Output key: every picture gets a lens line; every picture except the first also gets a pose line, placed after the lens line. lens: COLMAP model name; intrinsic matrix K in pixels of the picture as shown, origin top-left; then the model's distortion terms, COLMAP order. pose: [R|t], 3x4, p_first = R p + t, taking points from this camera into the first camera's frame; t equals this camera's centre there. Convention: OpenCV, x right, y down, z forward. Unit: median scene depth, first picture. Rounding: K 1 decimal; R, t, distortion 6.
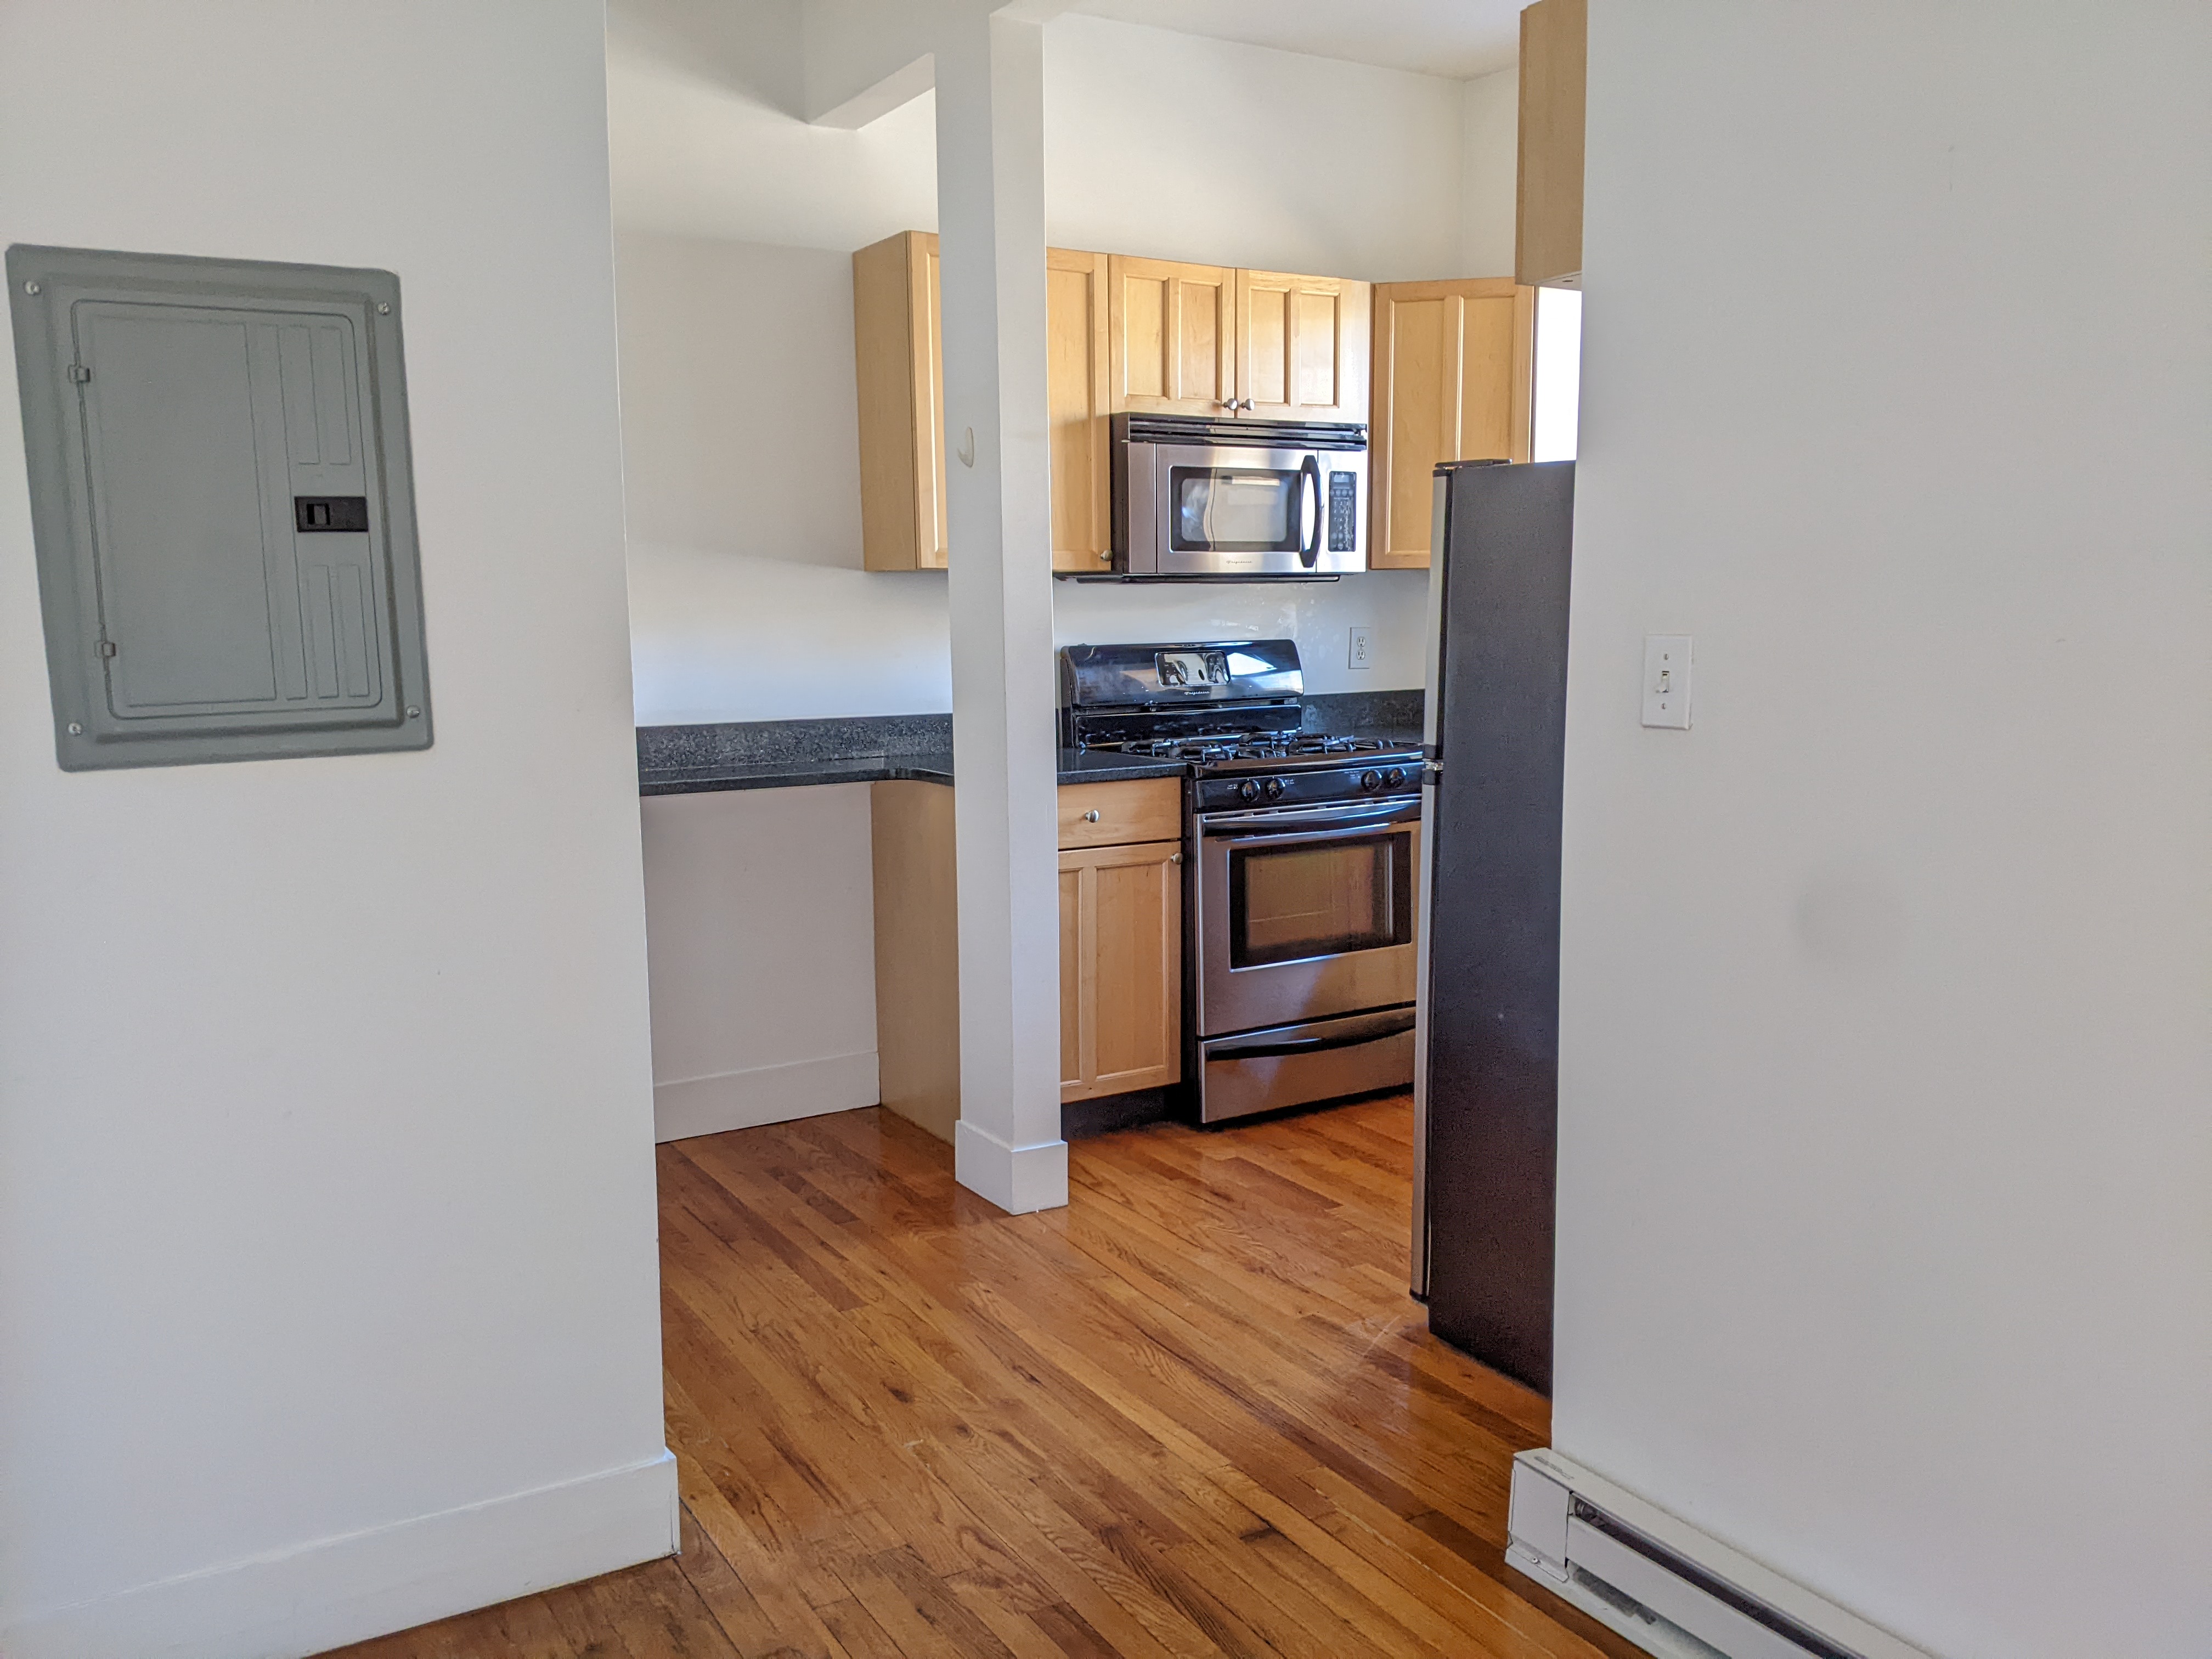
lens RADIAL K [[1754.5, 0, 1106.0], [0, 1754.5, 829.5], [0, 0, 1]] dist [0.004304, -0.084533]
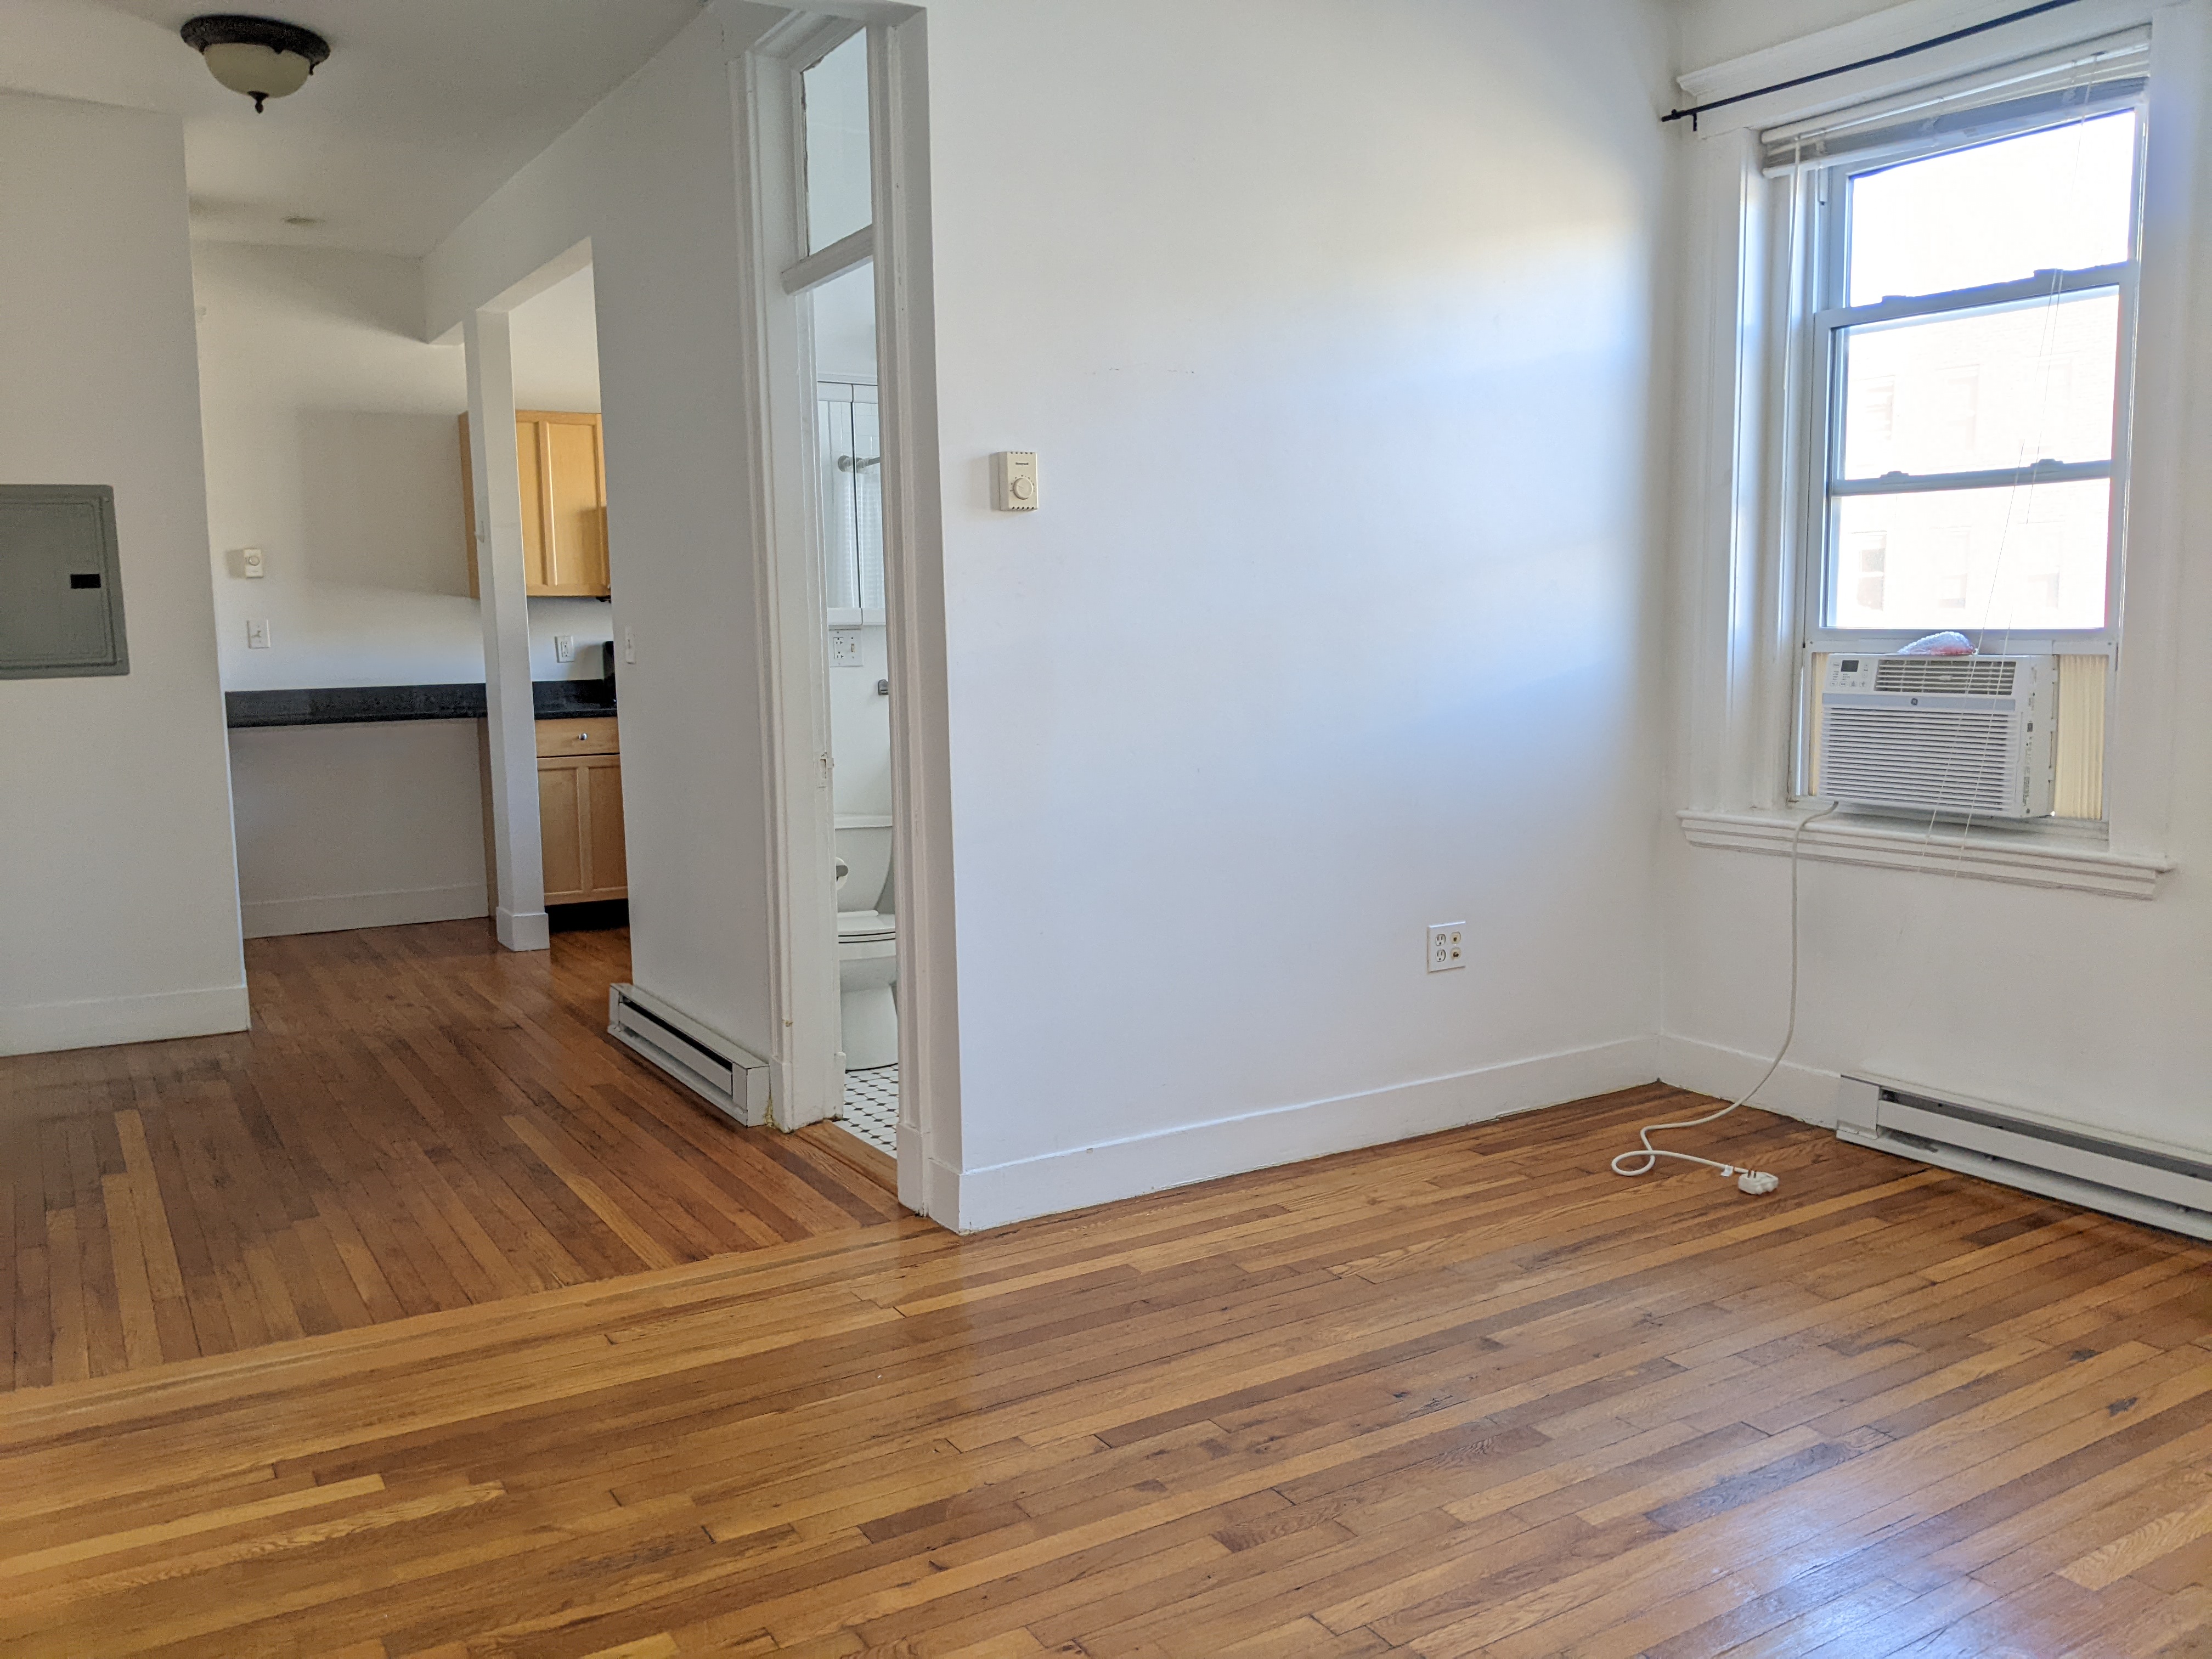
lens RADIAL K [[1754.5, 0, 1106.0], [0, 1754.5, 829.5], [0, 0, 1]] dist [0.004304, -0.084533]
pose [[0.999965, -0.006964, 0.004601, 0.554125], [0.007019, 0.999903, -0.012046, 0.119360], [-0.004517, 0.012078, 0.999917, -0.823970]]
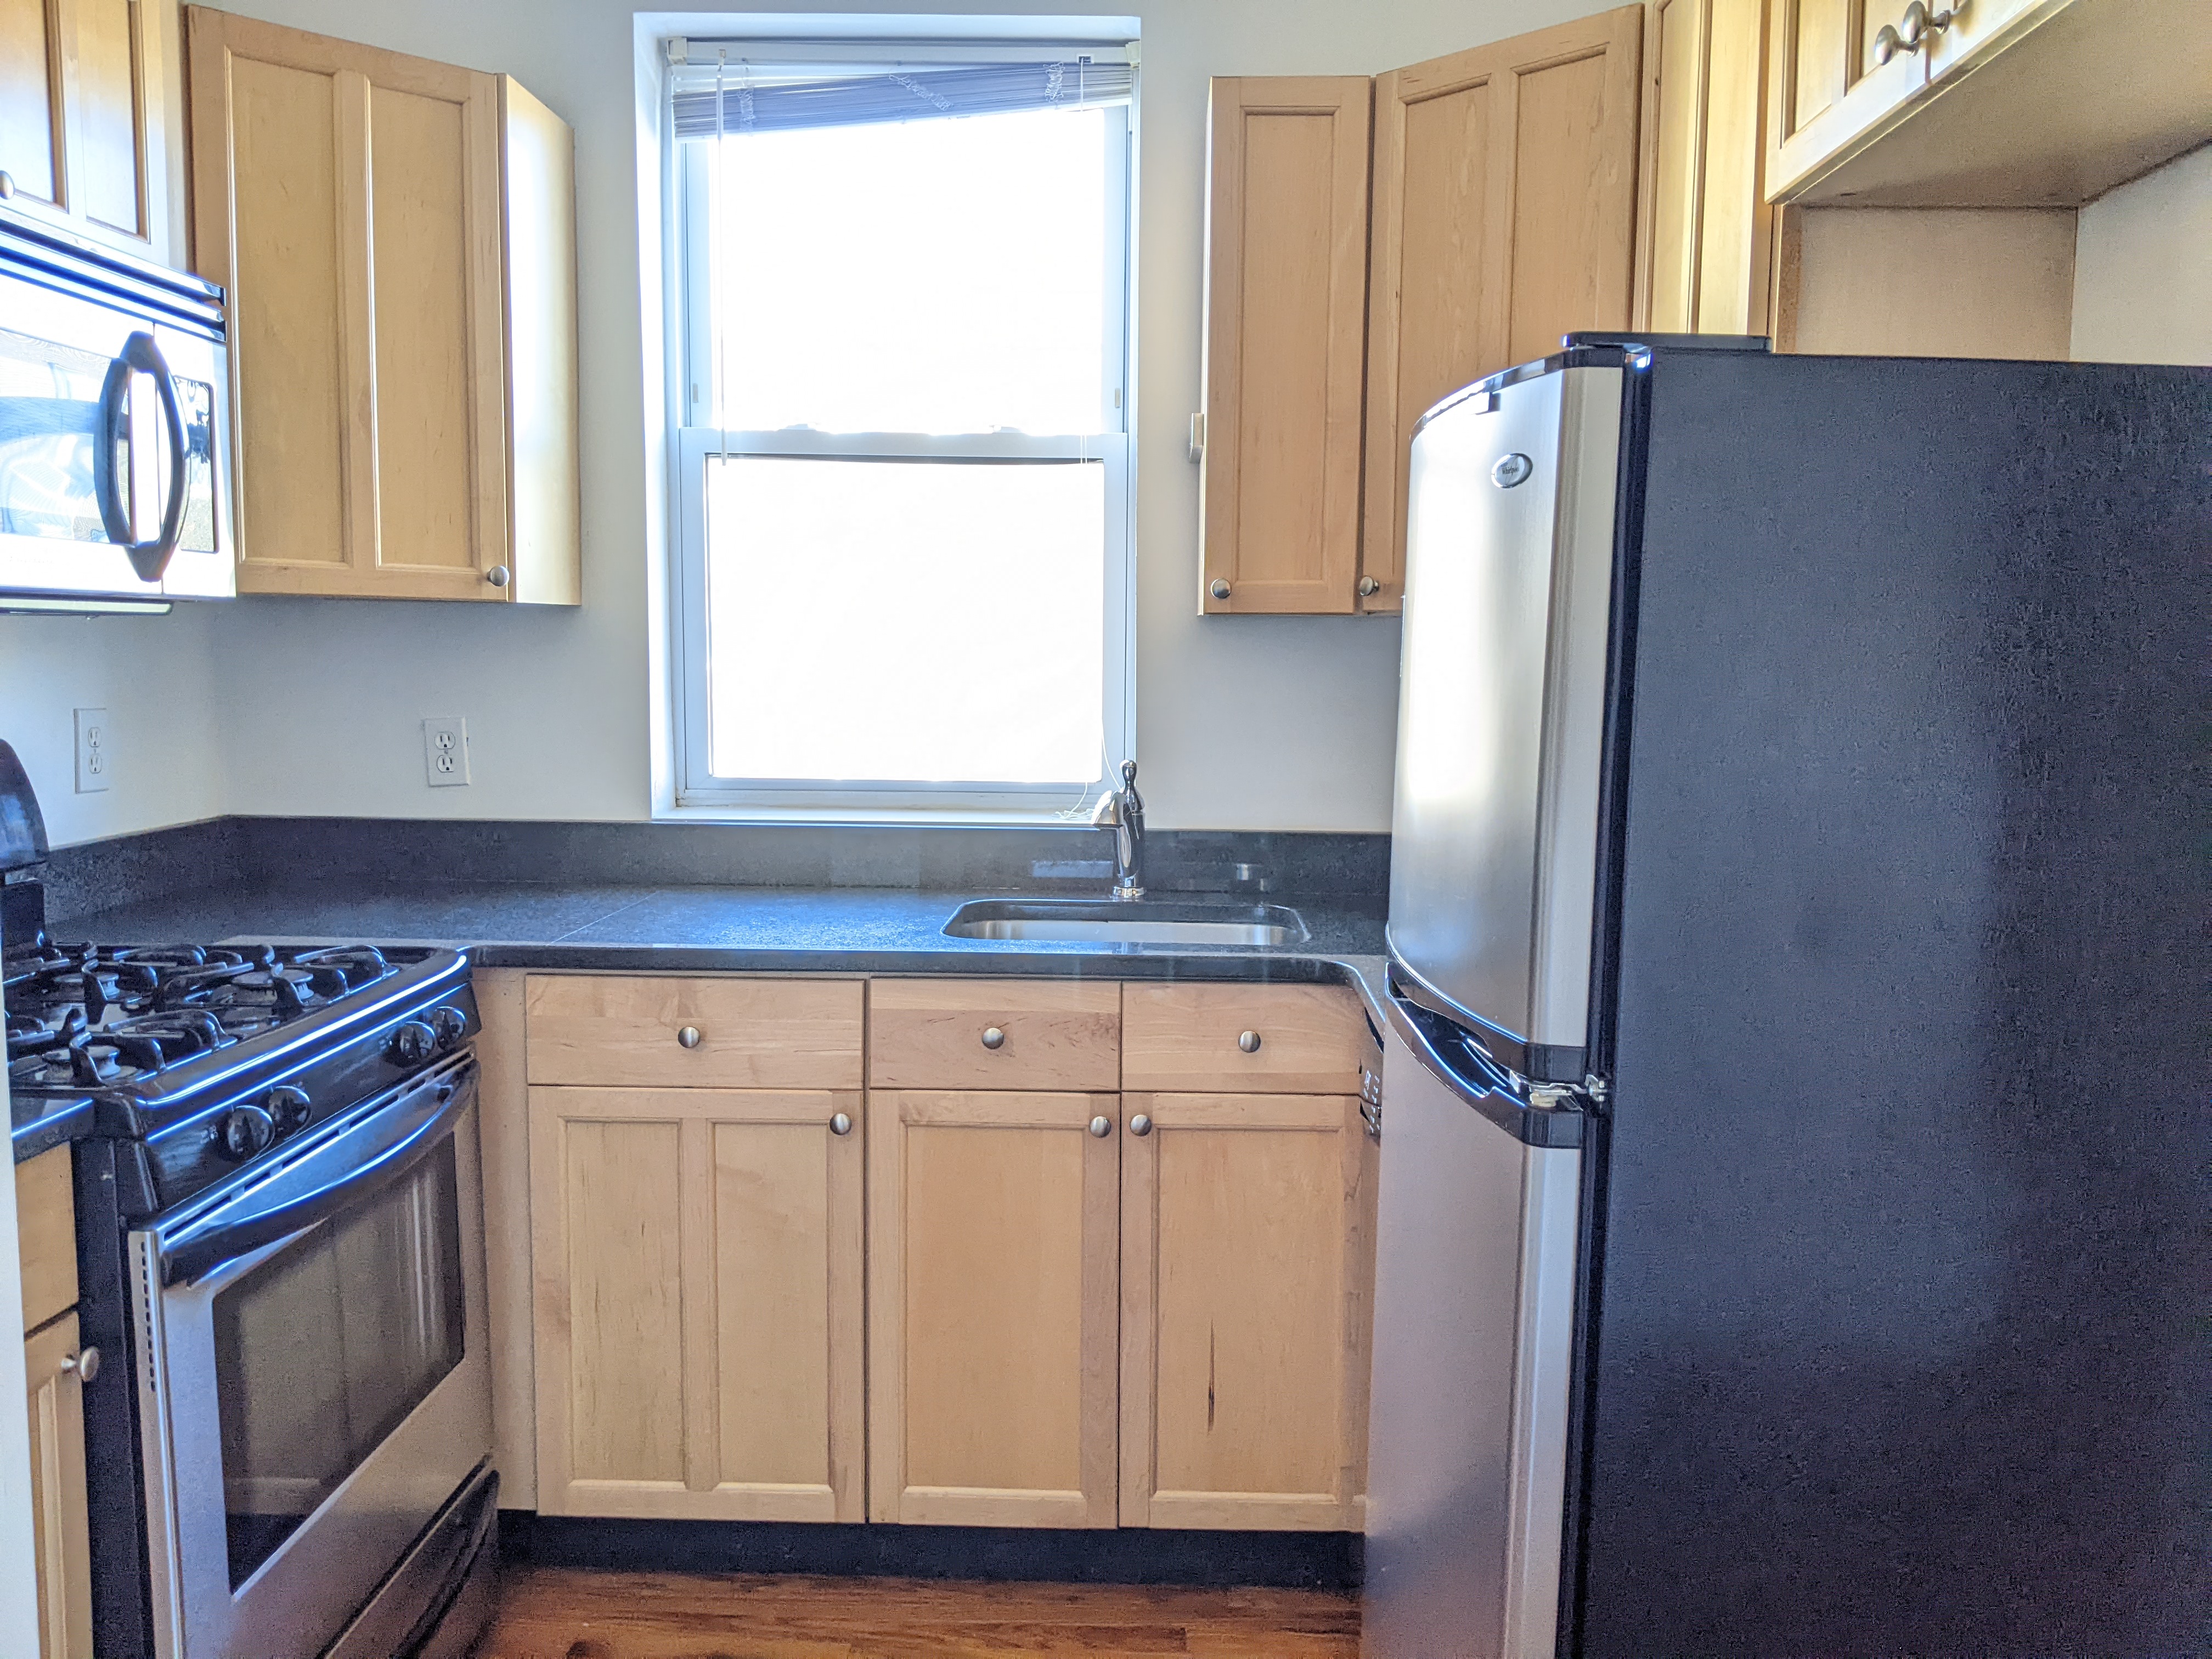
lens RADIAL K [[1754.5, 0, 1106.0], [0, 1754.5, 829.5], [0, 0, 1]] dist [0.004304, -0.084533]
pose [[0.522049, -0.053029, 0.851266, -0.162352], [0.086781, 0.996188, 0.008837, -0.084686], [-0.848489, 0.069260, 0.524661, 0.685183]]
